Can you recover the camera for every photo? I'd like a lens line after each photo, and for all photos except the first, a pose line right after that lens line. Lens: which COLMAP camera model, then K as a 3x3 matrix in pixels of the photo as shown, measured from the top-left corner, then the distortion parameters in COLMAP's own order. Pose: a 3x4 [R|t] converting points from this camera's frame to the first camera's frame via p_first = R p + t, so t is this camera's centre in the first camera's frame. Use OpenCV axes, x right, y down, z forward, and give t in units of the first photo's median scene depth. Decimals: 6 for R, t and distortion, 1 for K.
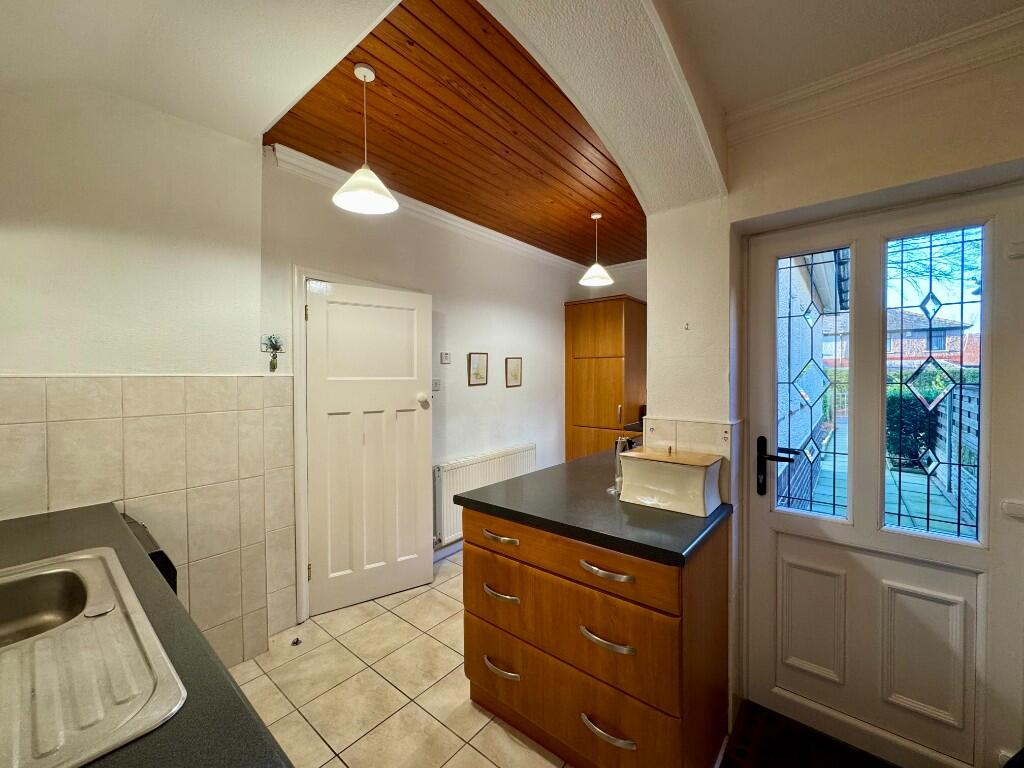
lens RADIAL K [[413.6, 0, 512.0], [0, 413.6, 384.0], [0, 0, 1]] dist [-0.000084, 0.000059]
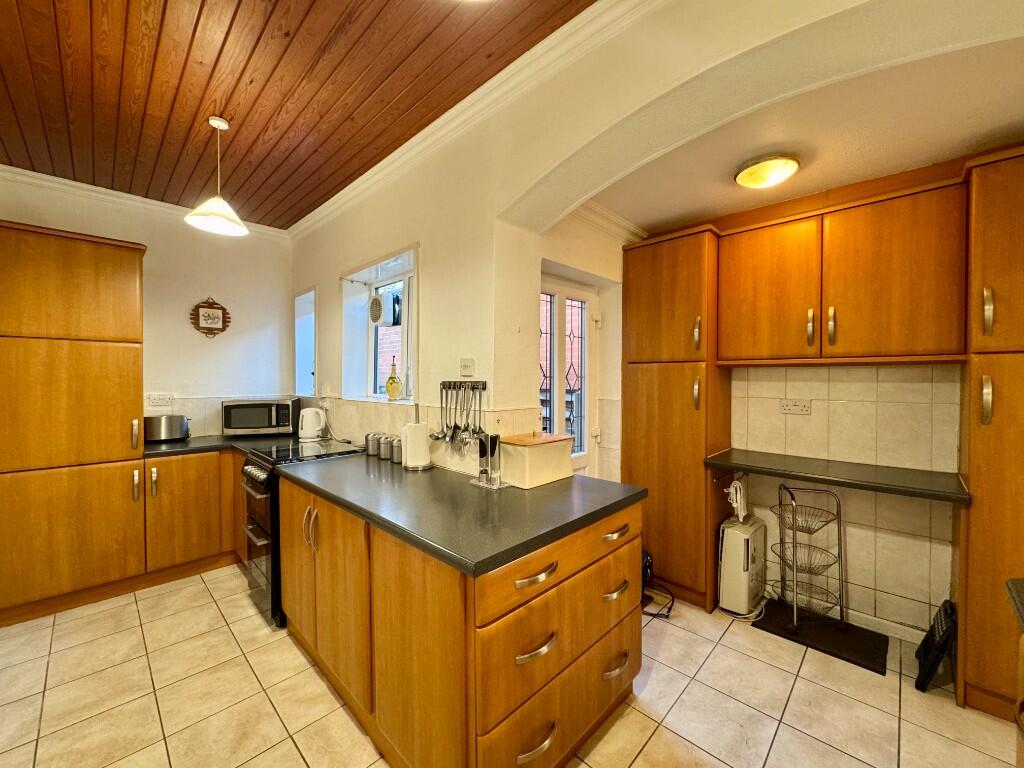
lens RADIAL K [[406.8, 0, 518.2], [0, 406.8, 382.5], [0, 0, 1]] dist [-0.001458, 0.000101]
pose [[0.077932, -0.008145, 0.996925, -0.802418], [0.016357, 0.999842, 0.006890, 0.006456], [-0.996825, 0.015770, 0.078053, 0.986286]]
